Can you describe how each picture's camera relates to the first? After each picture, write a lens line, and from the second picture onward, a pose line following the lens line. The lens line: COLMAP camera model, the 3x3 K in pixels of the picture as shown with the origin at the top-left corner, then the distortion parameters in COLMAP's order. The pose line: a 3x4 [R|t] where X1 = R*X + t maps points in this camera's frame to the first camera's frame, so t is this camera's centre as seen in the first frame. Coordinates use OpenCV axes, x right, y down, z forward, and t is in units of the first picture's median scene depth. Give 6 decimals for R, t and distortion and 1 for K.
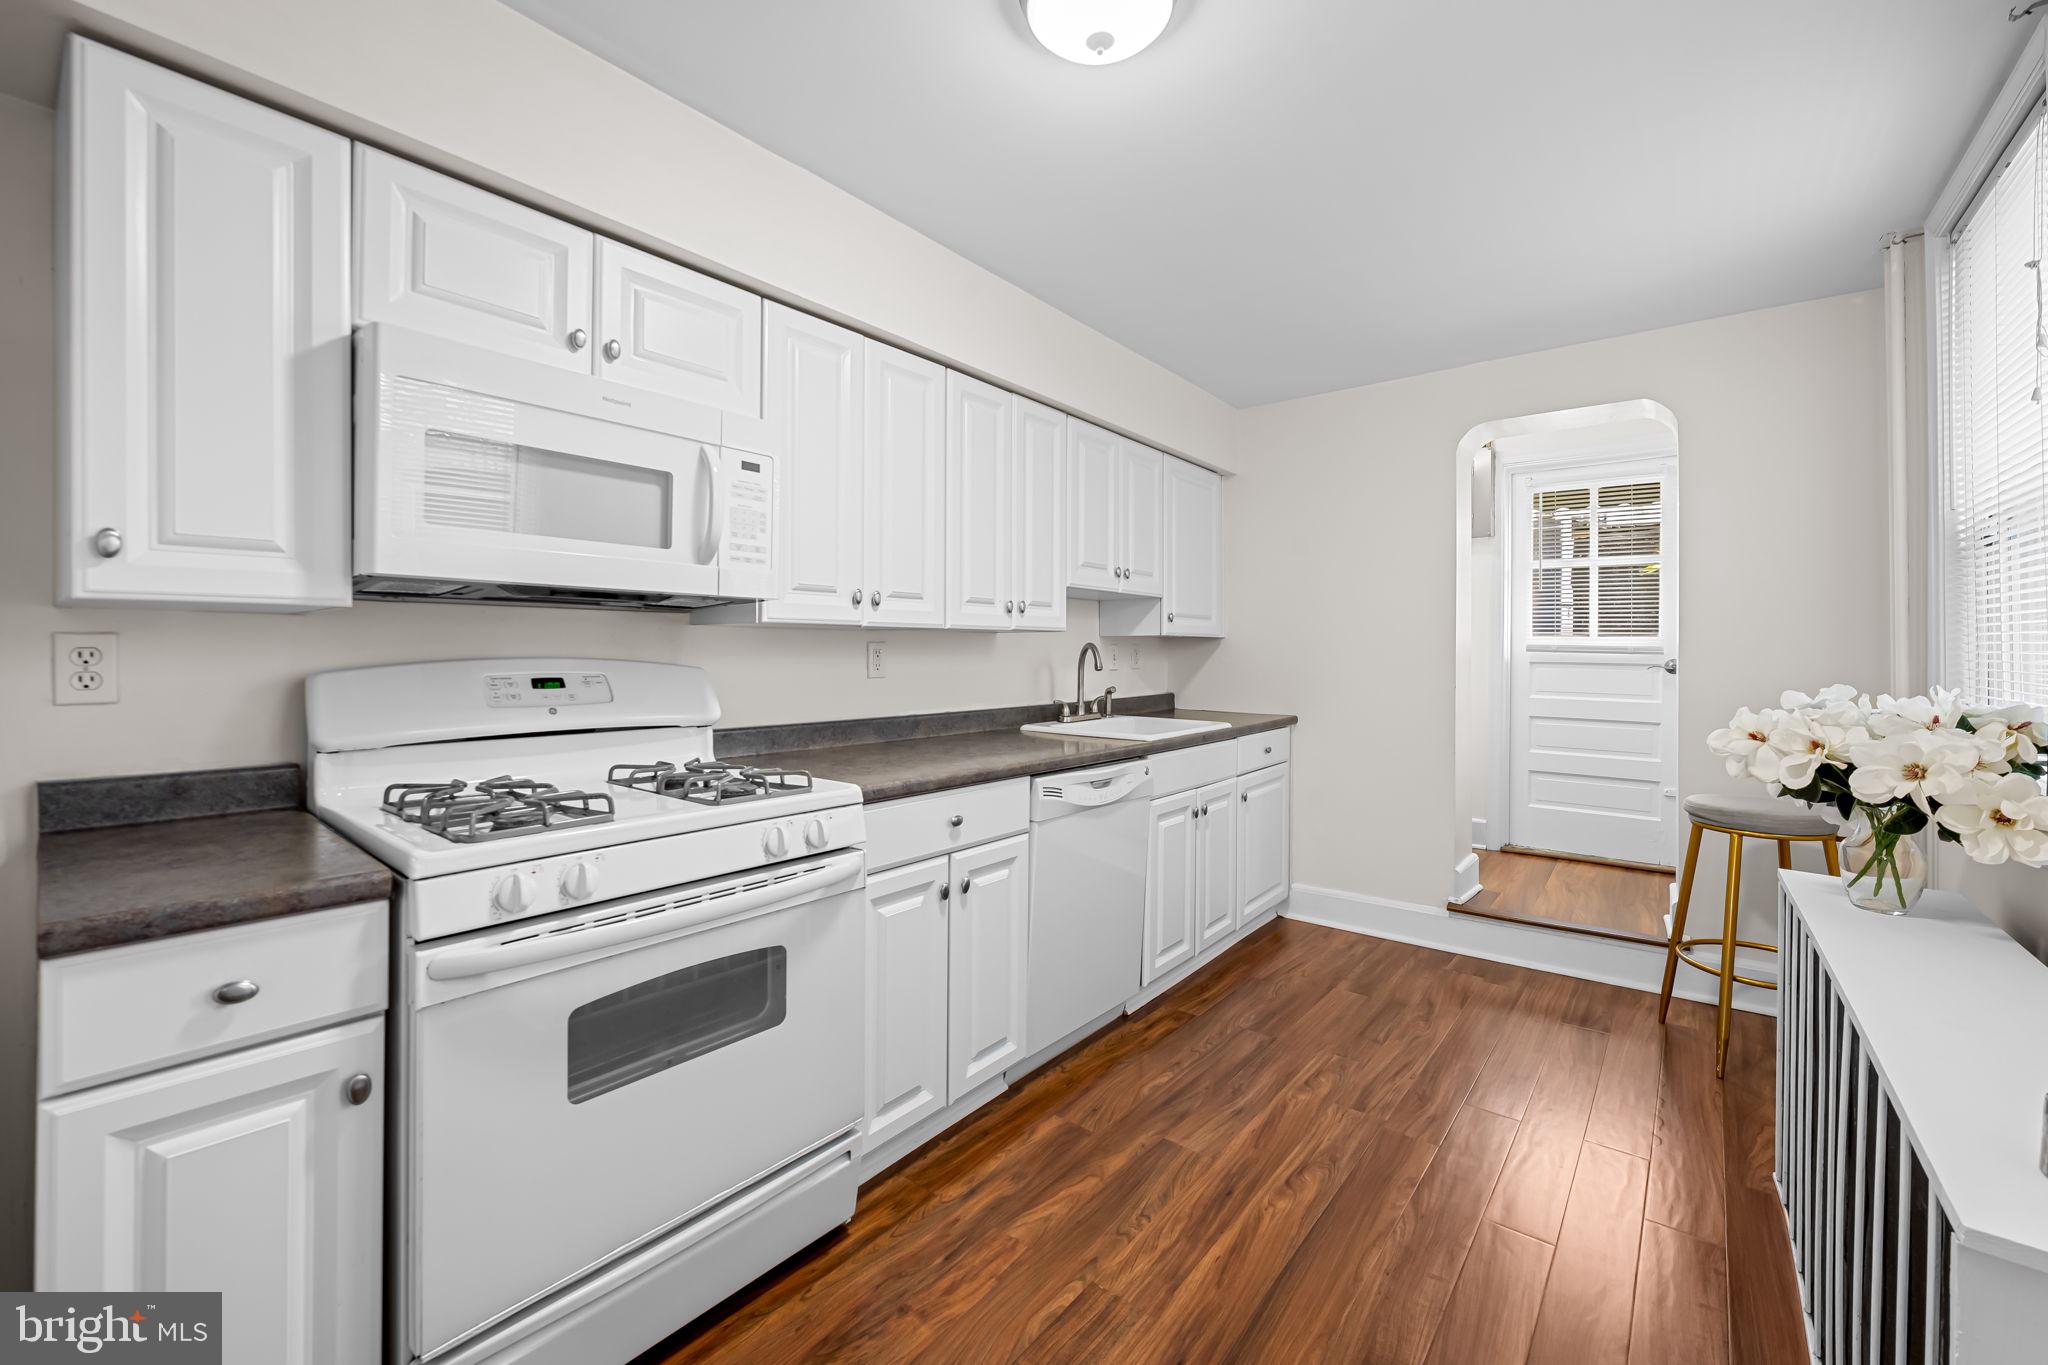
lens RADIAL K [[838.3, 0, 1019.0], [0, 838.3, 661.0], [0, 0, 1]] dist [-0.000315, -0.000050]
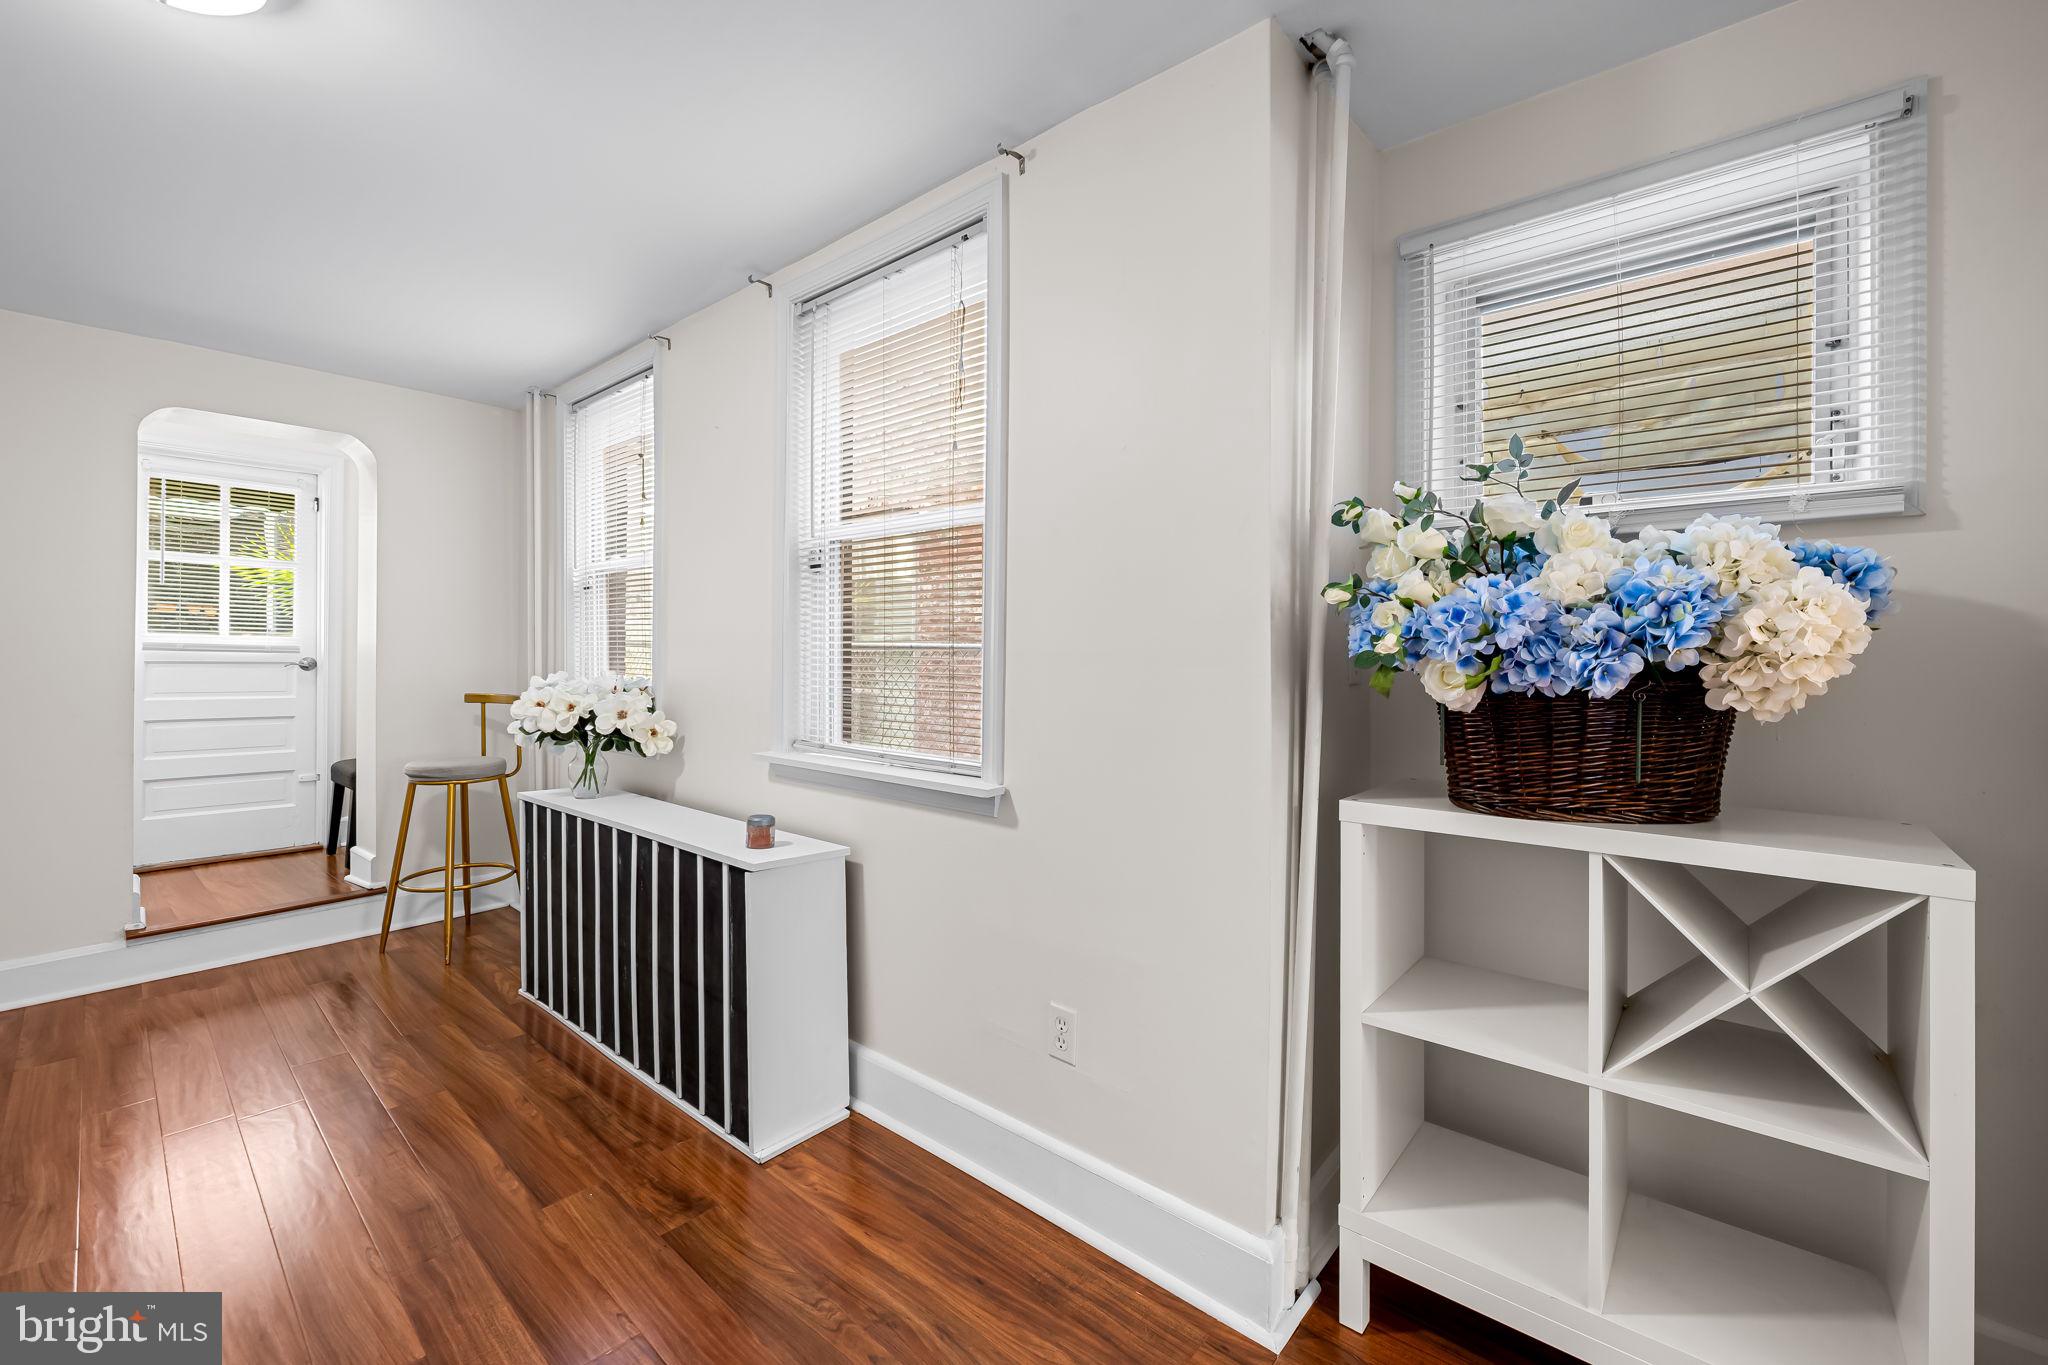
lens RADIAL K [[838.3, 0, 1019.0], [0, 838.3, 661.0], [0, 0, 1]] dist [-0.000315, -0.000050]
pose [[0.063626, -0.010581, 0.997918, -0.291310], [0.007276, 0.999922, 0.010139, -0.000826], [-0.997947, 0.006616, 0.063698, -0.005323]]
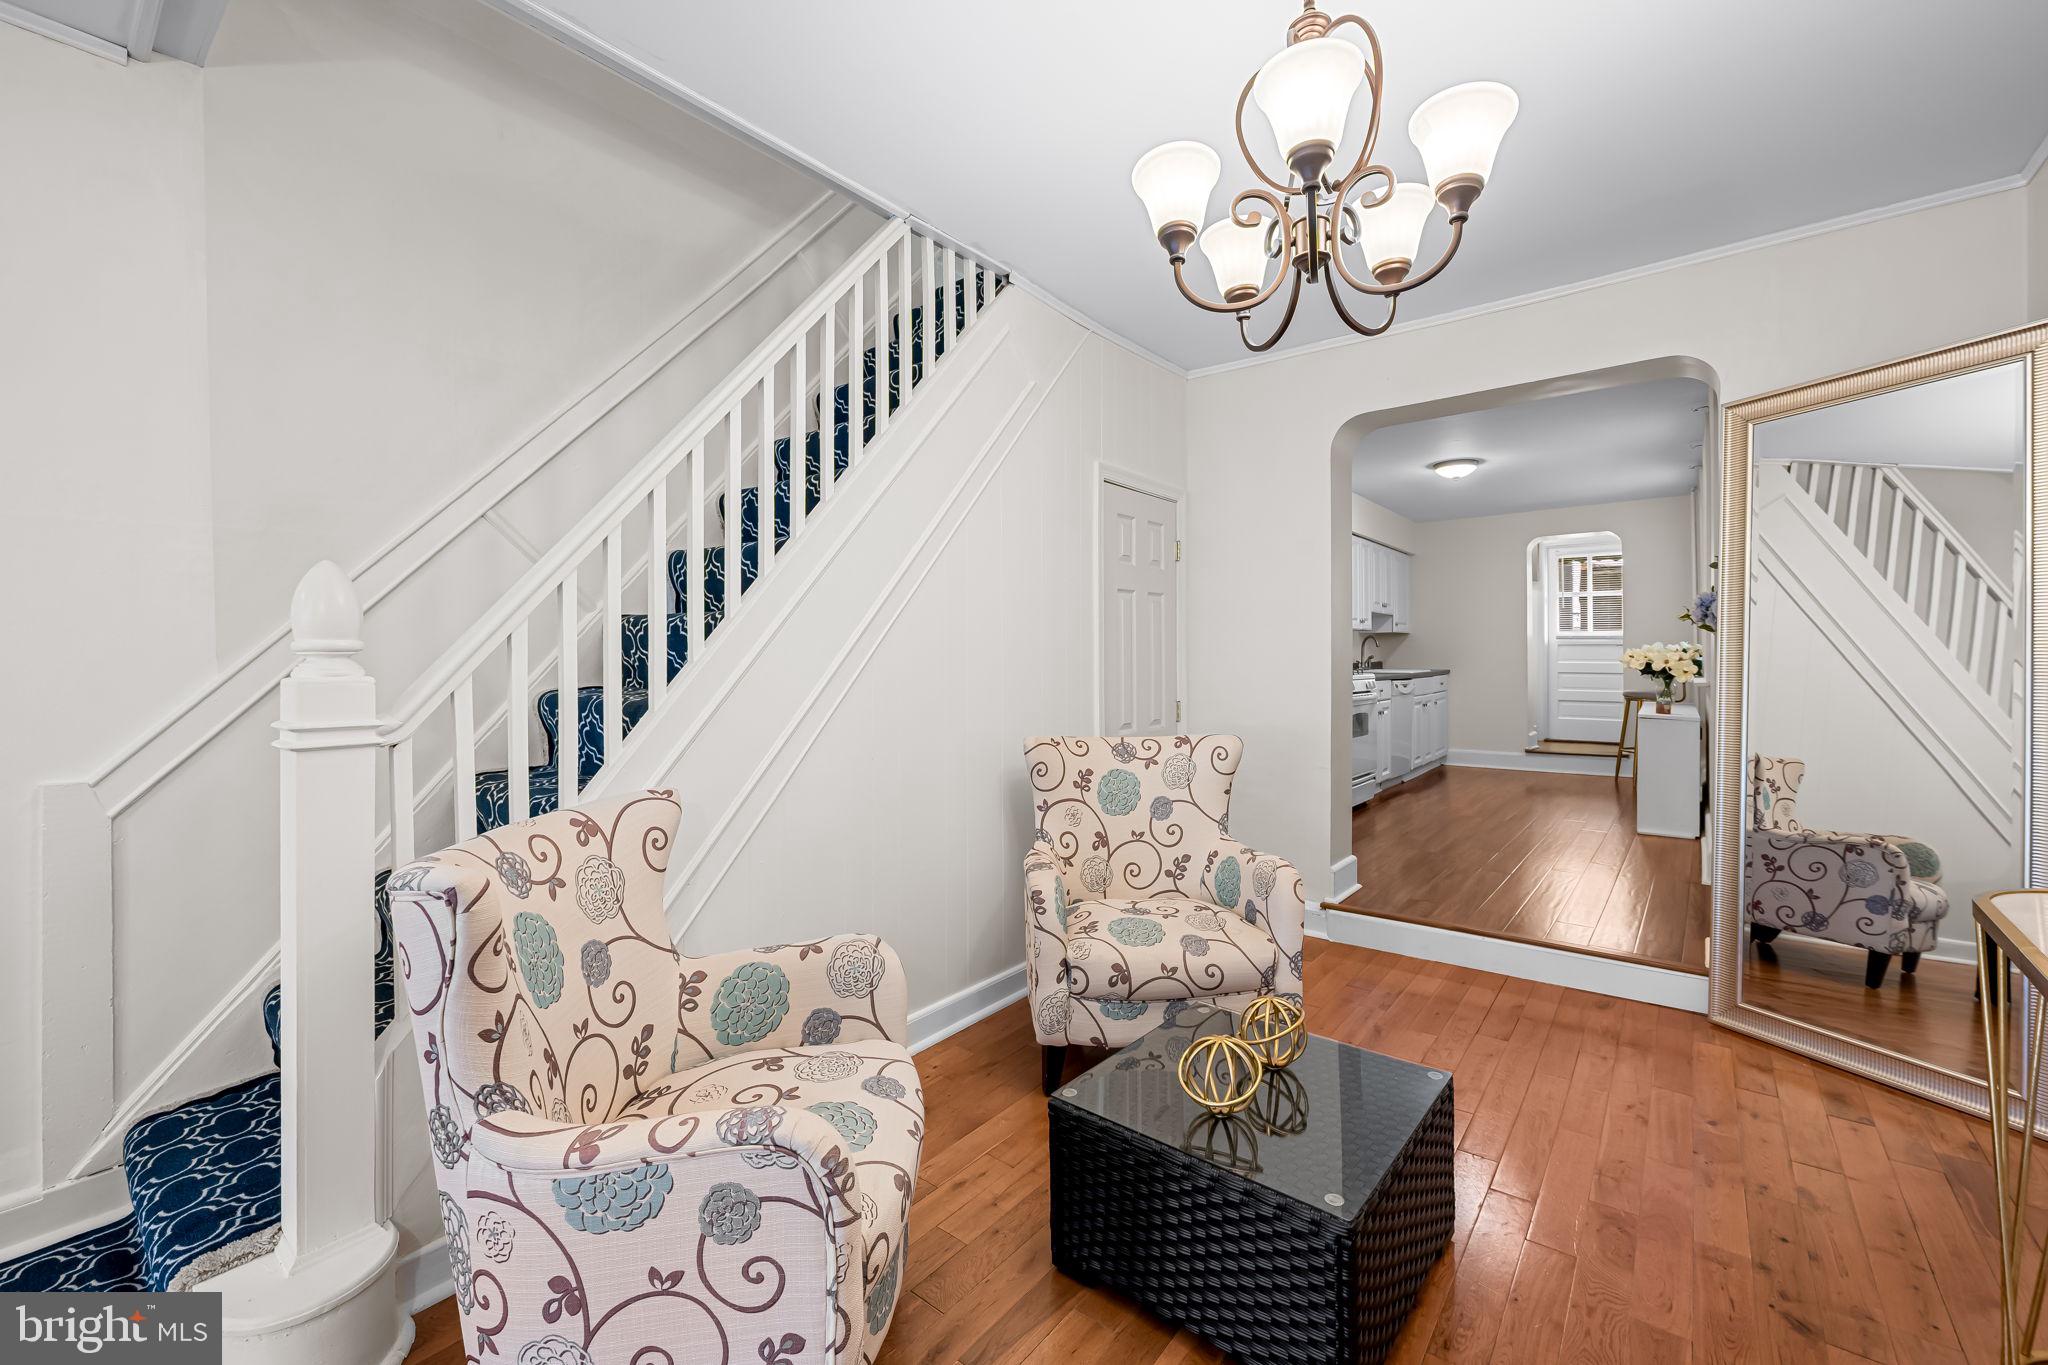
lens RADIAL K [[838.3, 0, 1019.0], [0, 838.3, 661.0], [0, 0, 1]] dist [-0.000315, -0.000050]
pose [[0.999942, -0.006661, -0.008430, -0.743846], [0.006599, 0.999951, -0.007411, 0.052830], [0.008479, 0.007355, 0.999937, -1.137196]]
